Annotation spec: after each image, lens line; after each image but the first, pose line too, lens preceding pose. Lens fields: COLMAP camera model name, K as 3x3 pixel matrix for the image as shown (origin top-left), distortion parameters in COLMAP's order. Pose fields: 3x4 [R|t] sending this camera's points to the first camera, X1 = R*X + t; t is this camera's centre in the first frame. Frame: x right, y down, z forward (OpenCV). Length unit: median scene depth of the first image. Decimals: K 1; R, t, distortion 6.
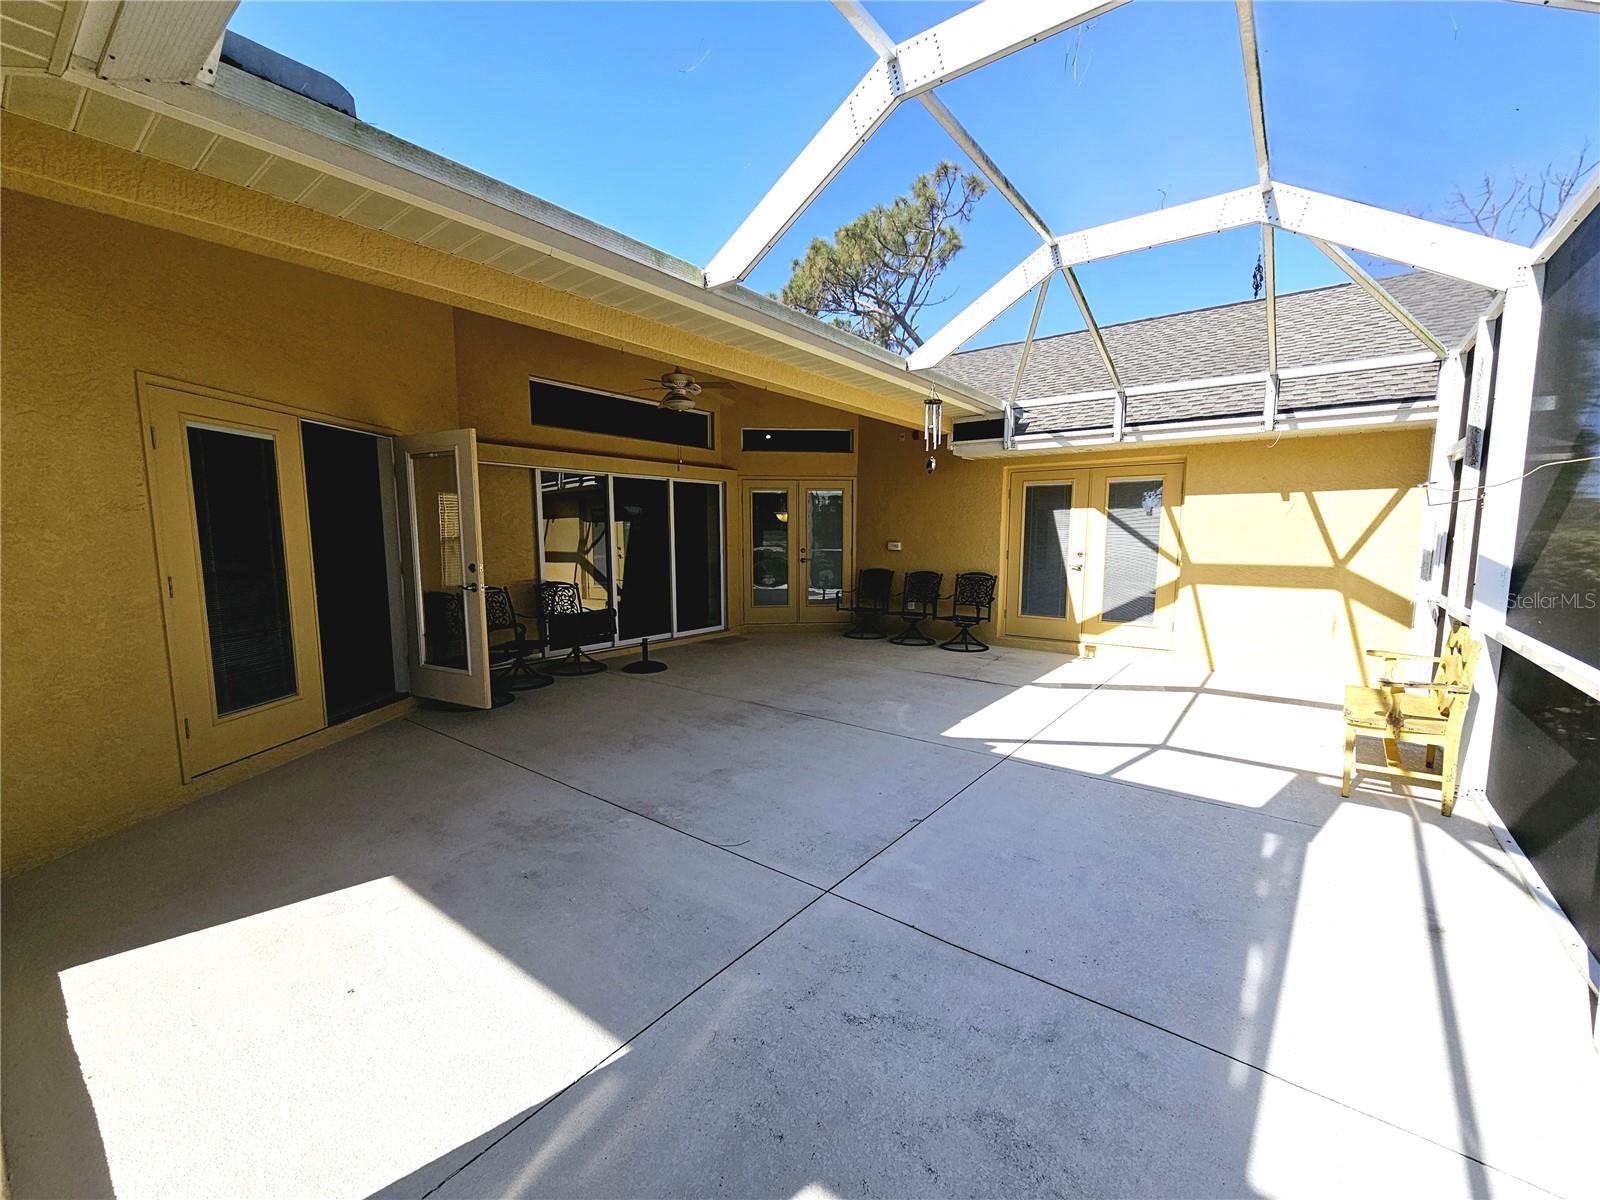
lens RADIAL K [[657.5, 0, 798.9], [0, 657.5, 601.0], [0, 0, 1]] dist [-0.003031, 0.001593]
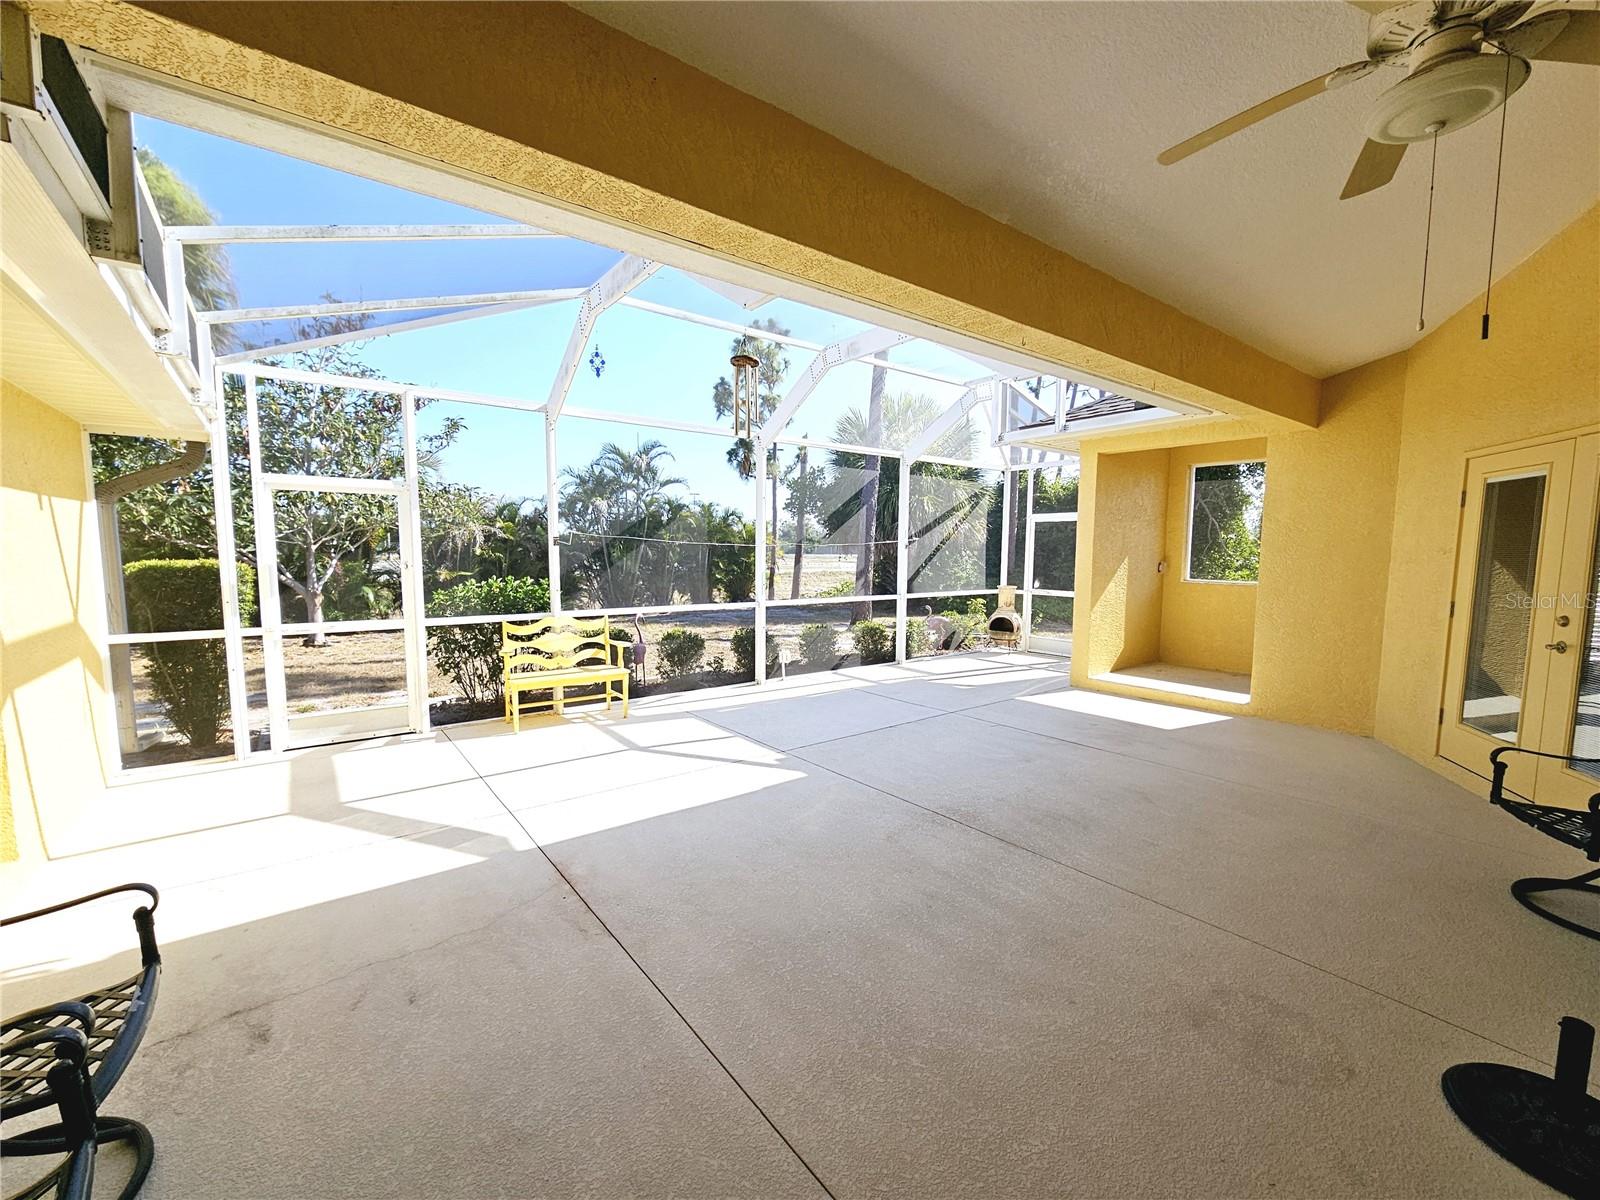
lens RADIAL K [[657.5, 0, 804.3], [0, 657.5, 606.5], [0, 0, 1]] dist [-0.003031, 0.001593]
pose [[-0.964027, -0.029508, 0.264160, -0.036093], [0.024601, 0.979648, 0.199211, -0.284762], [-0.264662, 0.198544, -0.943681, 2.271859]]
